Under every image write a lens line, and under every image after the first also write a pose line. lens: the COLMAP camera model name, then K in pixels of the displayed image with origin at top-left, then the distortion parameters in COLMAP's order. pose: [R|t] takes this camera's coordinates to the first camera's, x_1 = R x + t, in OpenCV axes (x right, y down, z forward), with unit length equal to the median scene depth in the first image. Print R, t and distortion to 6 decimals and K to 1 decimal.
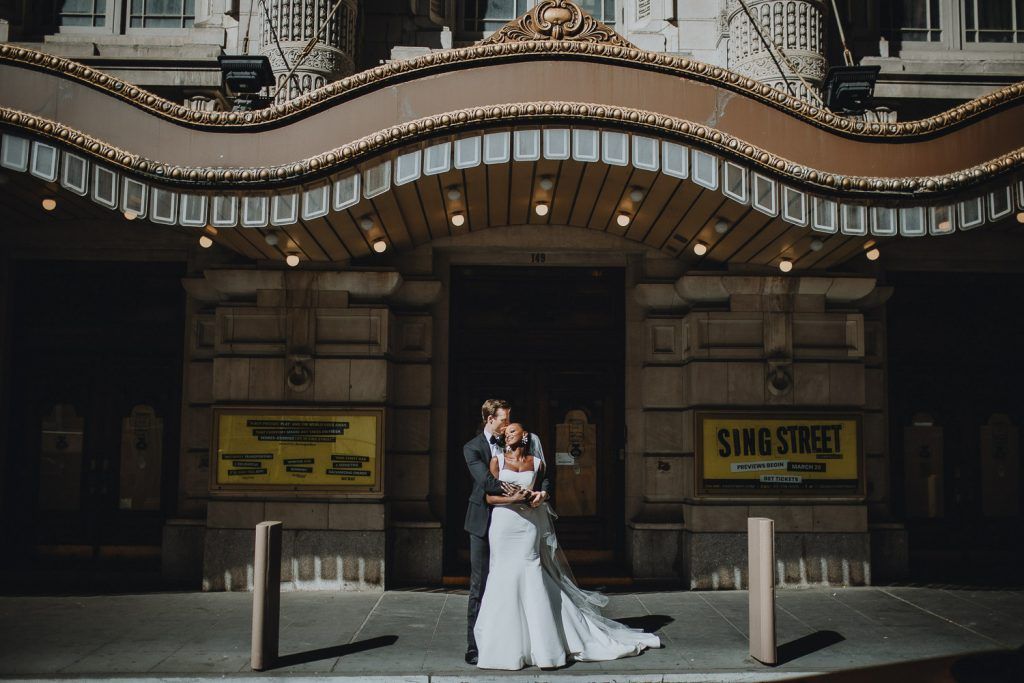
lens RADIAL K [[983.5, 0, 512.0], [0, 983.5, 341.5], [0, 0, 1]] dist [-0.040604, 0.036845]
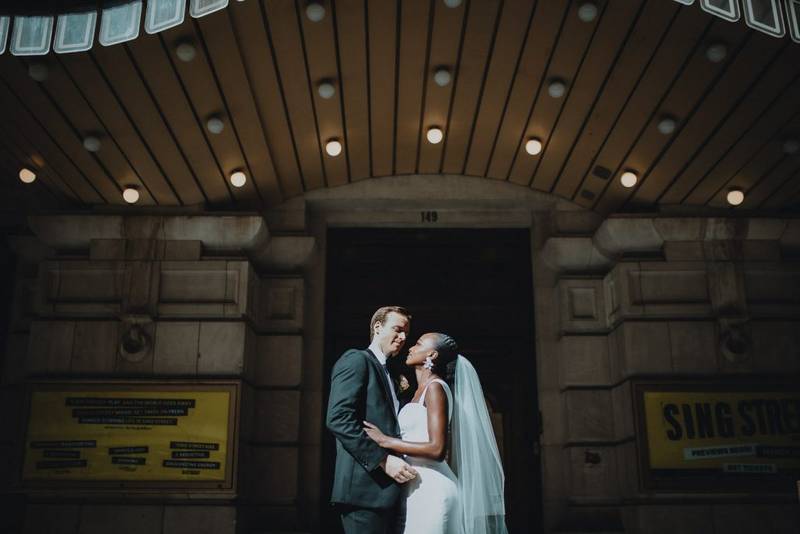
lens RADIAL K [[809.8, 0, 388.9], [0, 809.8, 266.2], [0, 0, 1]] dist [-0.043108, 0.046062]
pose [[0.999945, -0.009147, -0.005068, -0.005702], [0.008028, 0.982056, -0.188417, 0.099478], [0.006700, 0.188366, 0.982076, 0.340938]]
